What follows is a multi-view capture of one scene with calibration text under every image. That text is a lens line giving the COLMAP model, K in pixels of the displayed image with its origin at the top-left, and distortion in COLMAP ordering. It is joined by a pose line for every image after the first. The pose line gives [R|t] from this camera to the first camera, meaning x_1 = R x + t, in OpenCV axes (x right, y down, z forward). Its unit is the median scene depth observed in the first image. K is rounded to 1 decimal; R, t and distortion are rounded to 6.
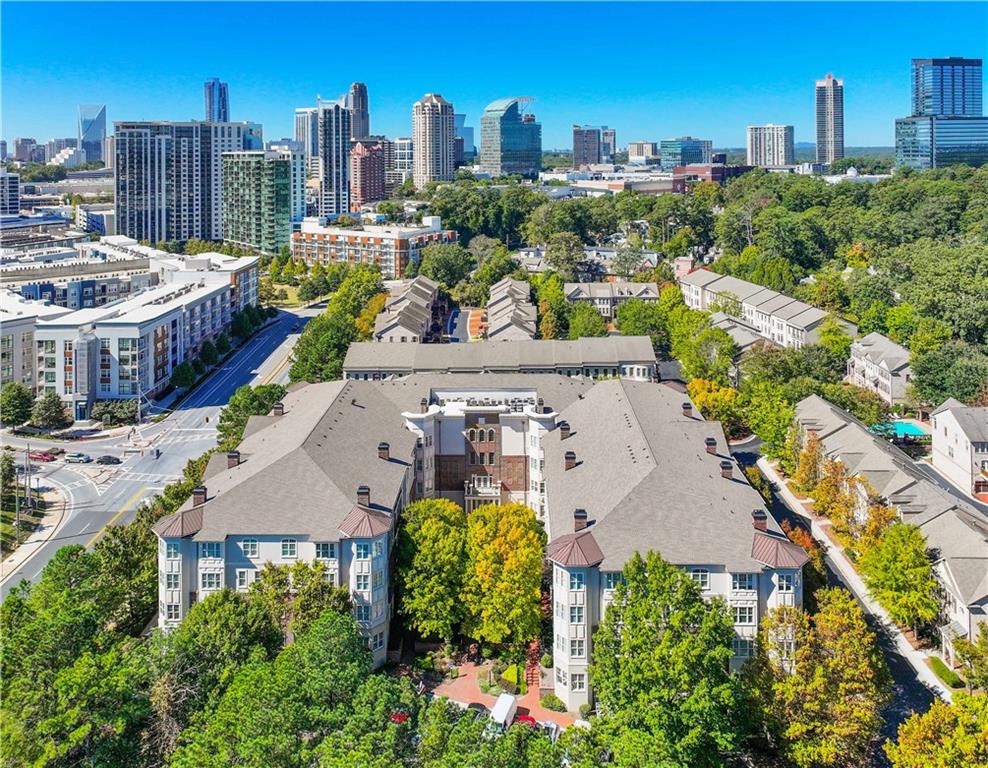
lens RADIAL K [[651.4, 0, 507.7], [0, 651.4, 385.4], [0, 0, 1]] dist [0.002936, -0.001944]
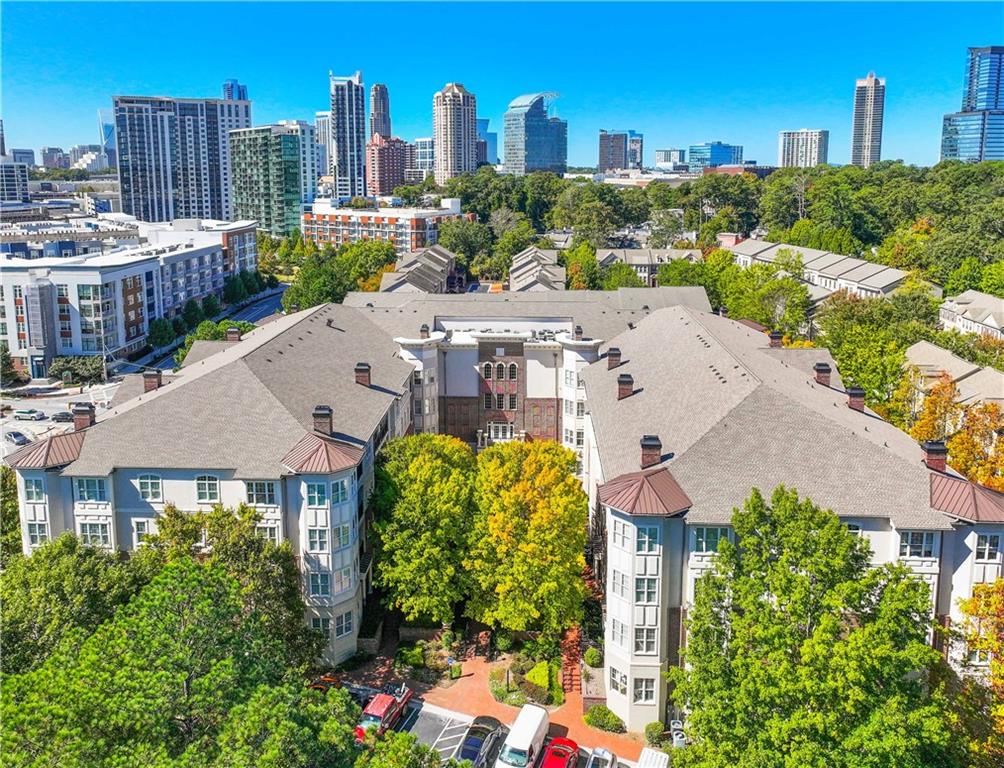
lens RADIAL K [[1232.3, 0, 502.0], [0, 1232.3, 384.0], [0, 0, 1]] dist [-0.001352, 0.048261]
pose [[0.999354, 0.013765, -0.033208, 0.014352], [-0.007596, 0.983781, 0.179211, -0.238763], [0.035136, -0.178843, 0.983250, -0.593732]]
